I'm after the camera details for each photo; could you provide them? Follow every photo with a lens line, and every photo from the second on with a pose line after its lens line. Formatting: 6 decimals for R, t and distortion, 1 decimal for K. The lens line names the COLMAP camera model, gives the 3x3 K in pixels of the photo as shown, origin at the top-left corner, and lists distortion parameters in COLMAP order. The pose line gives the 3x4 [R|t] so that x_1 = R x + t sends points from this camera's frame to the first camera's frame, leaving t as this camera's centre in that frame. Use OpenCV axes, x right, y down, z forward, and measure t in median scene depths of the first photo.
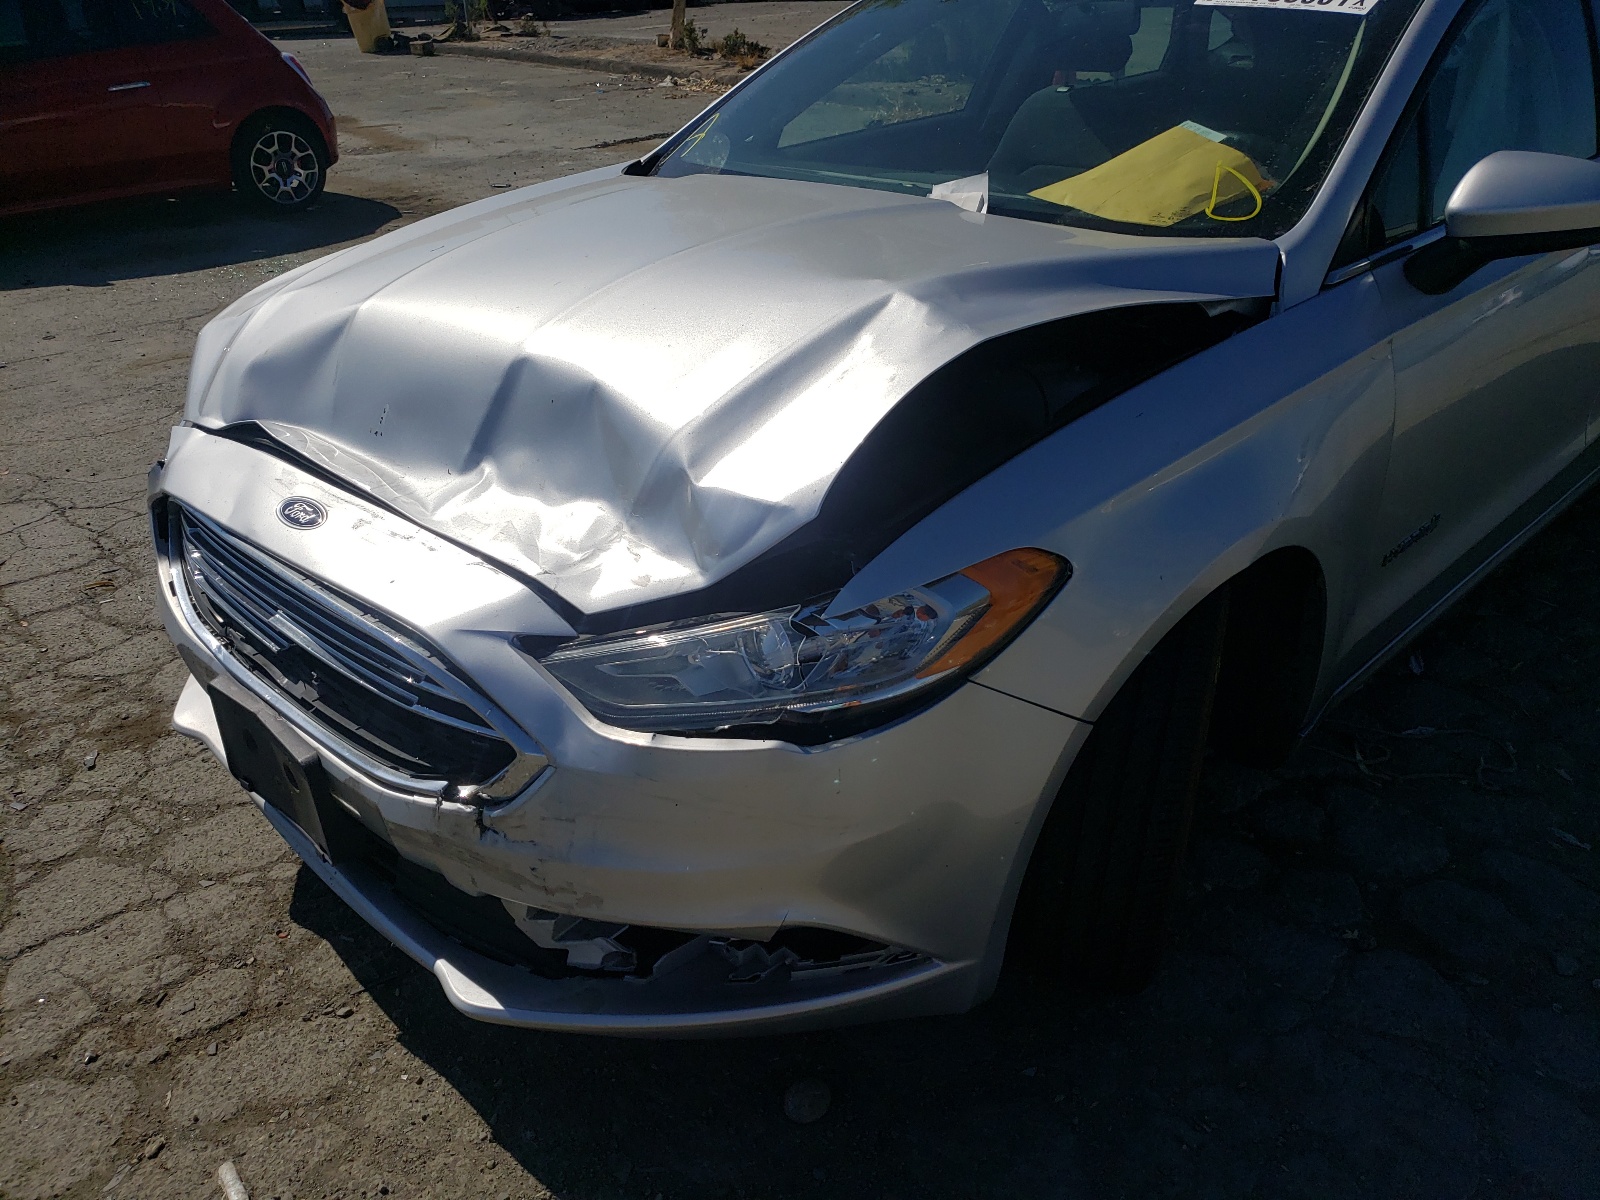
lens RADIAL K [[1243.3, 0, 804.2], [0, 1243.3, 603.7], [0, 0, 1]] dist [0.025355, 0.003542]
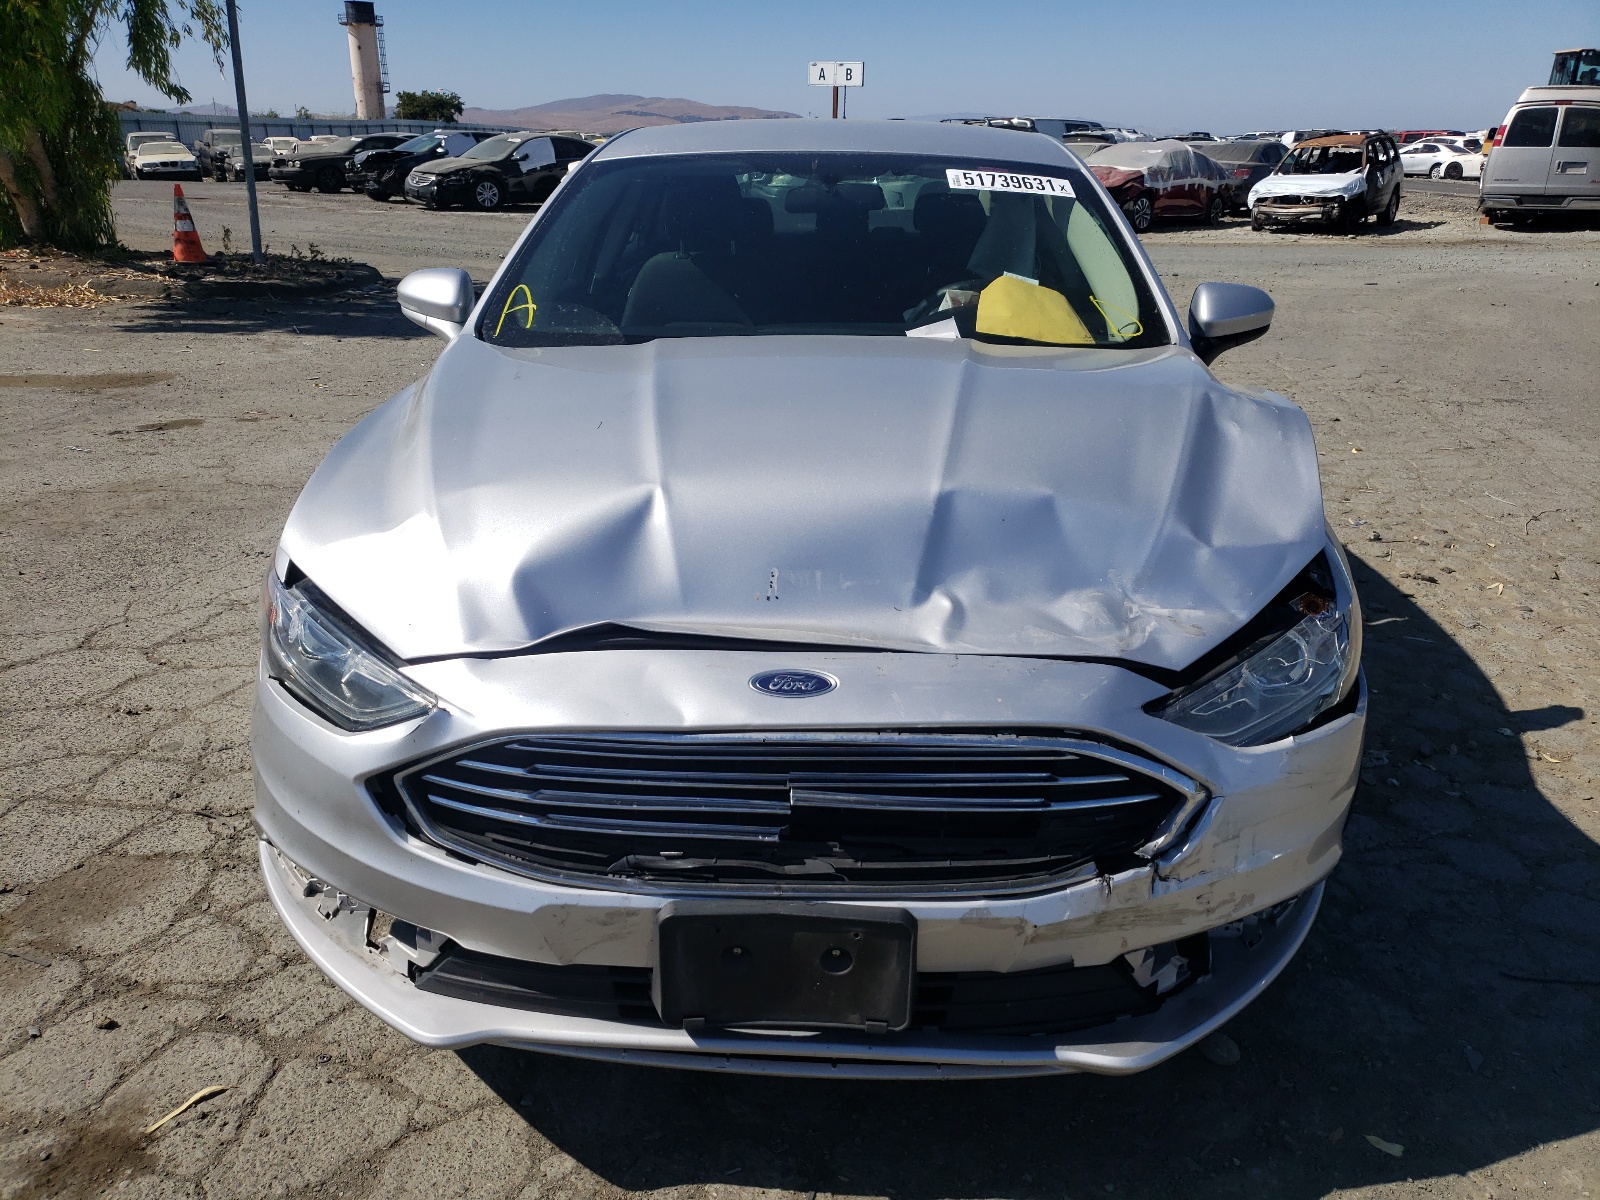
lens RADIAL K [[1243.3, 0, 802.3], [0, 1243.3, 596.6], [0, 0, 1]] dist [0.025355, 0.003542]
pose [[0.732110, -0.205496, 0.649451, -0.885980], [0.285174, 0.958302, -0.018249, -0.104225], [-0.618620, 0.198567, 0.760184, 0.216481]]
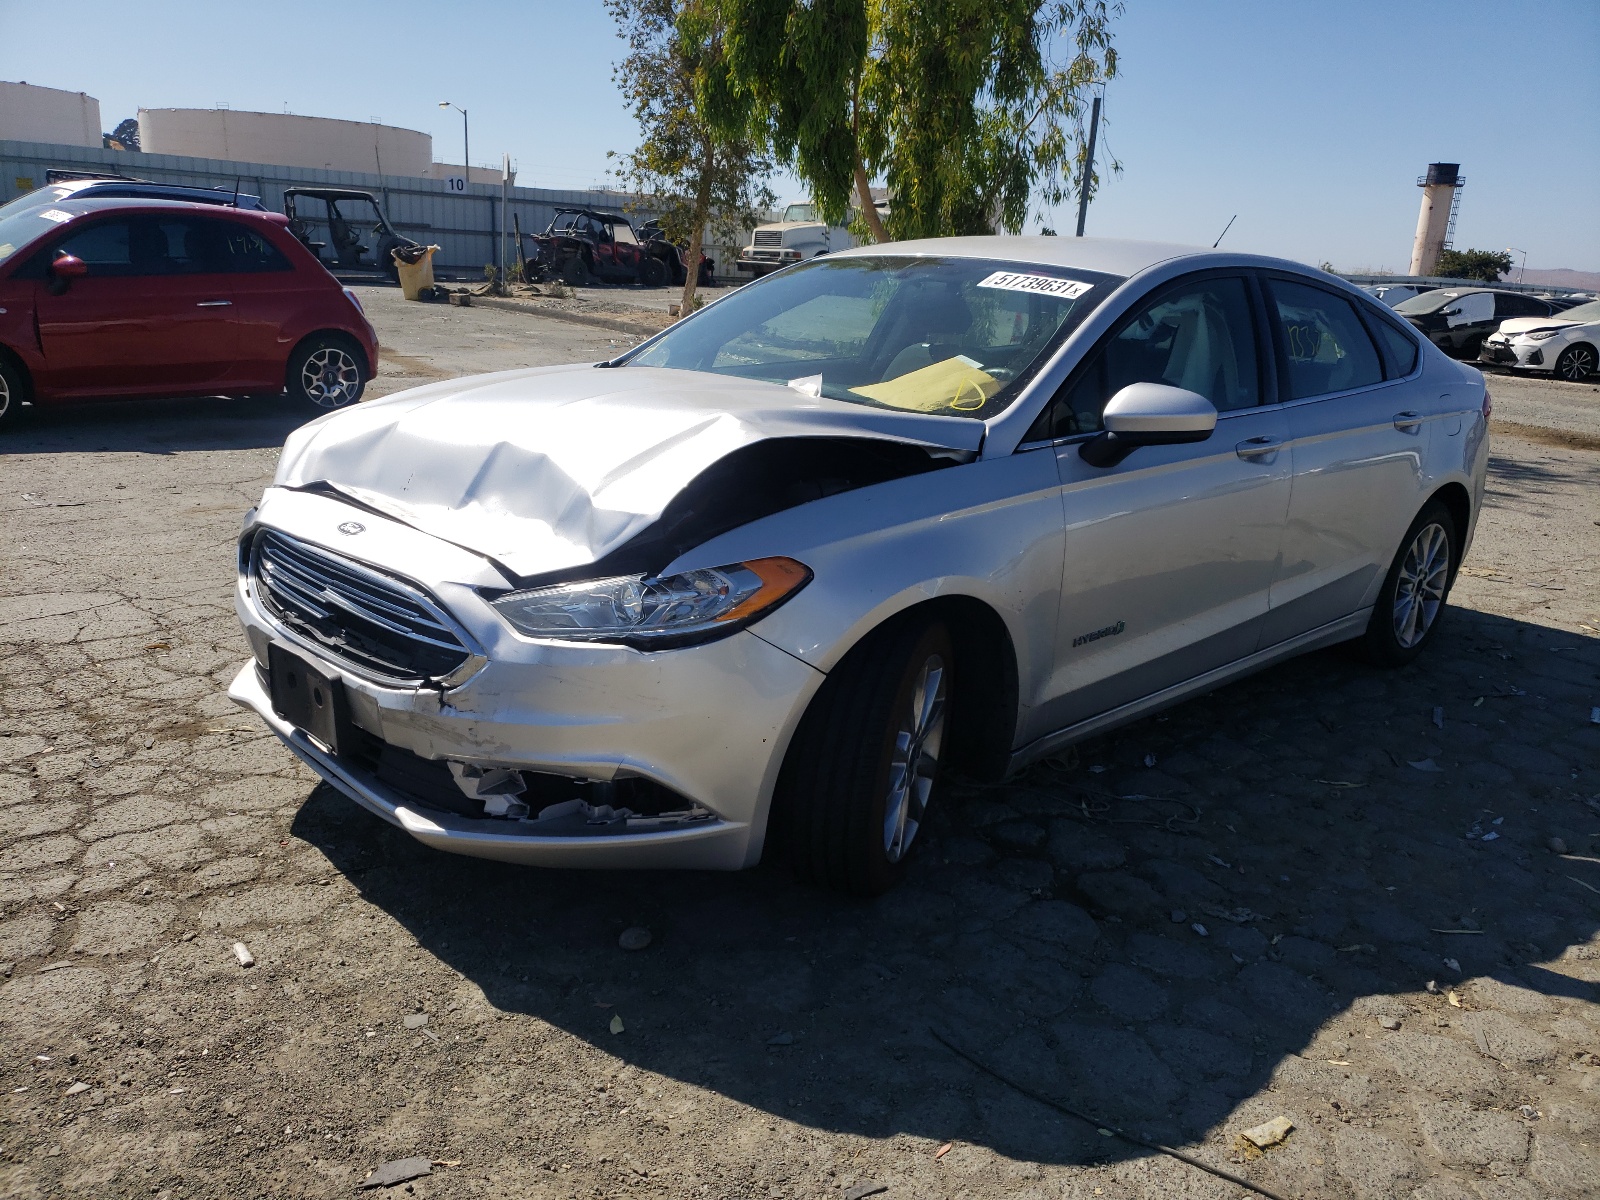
lens RADIAL K [[1243.3, 0, 805.1], [0, 1243.3, 601.0], [0, 0, 1]] dist [0.025355, 0.003542]
pose [[0.997169, 0.074710, 0.008450, 0.143001], [-0.071416, 0.976305, -0.204277, 0.261261], [-0.023511, 0.203095, 0.978877, -0.473135]]
